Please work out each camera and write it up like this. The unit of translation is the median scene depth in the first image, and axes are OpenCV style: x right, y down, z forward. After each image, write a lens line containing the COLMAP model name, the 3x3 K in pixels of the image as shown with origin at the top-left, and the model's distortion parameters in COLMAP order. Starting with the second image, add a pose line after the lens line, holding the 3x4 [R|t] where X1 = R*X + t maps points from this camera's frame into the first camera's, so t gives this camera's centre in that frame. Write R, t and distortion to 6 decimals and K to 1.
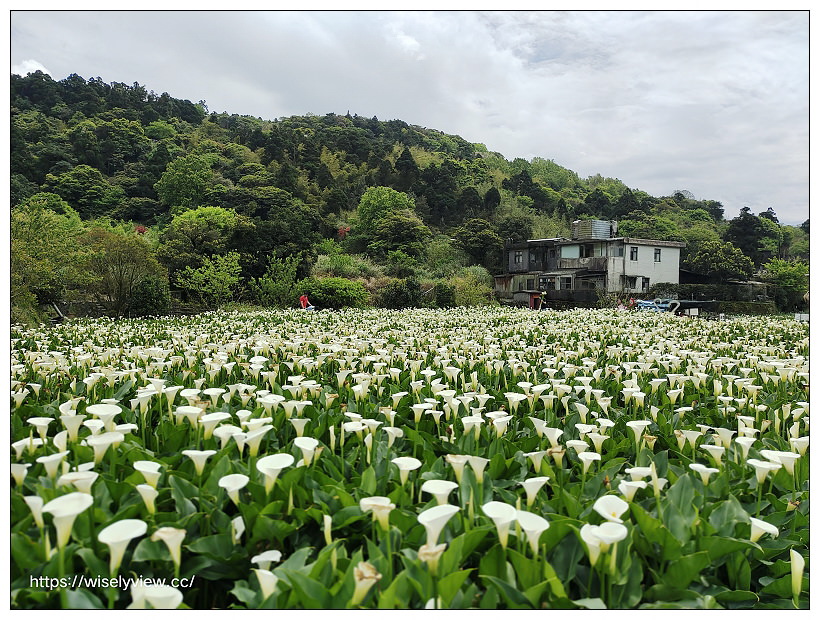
lens RADIAL K [[643.1, 0, 410.0], [0, 643.1, 310.0], [0, 0, 1]] dist [0.006092, -0.004831]
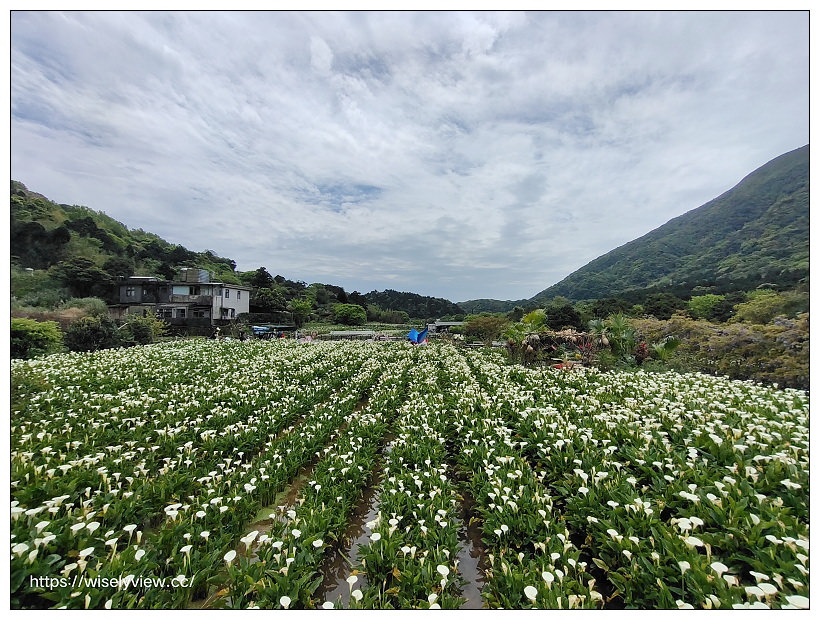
lens RADIAL K [[370.5, 0, 410.0], [0, 370.5, 310.0], [0, 0, 1]] dist [-0.000295, 0.000250]
pose [[0.541588, 0.004898, 0.840630, -0.094165], [0.012851, 0.999818, -0.014105, -0.017432], [-0.840546, 0.018442, 0.541426, 0.085695]]
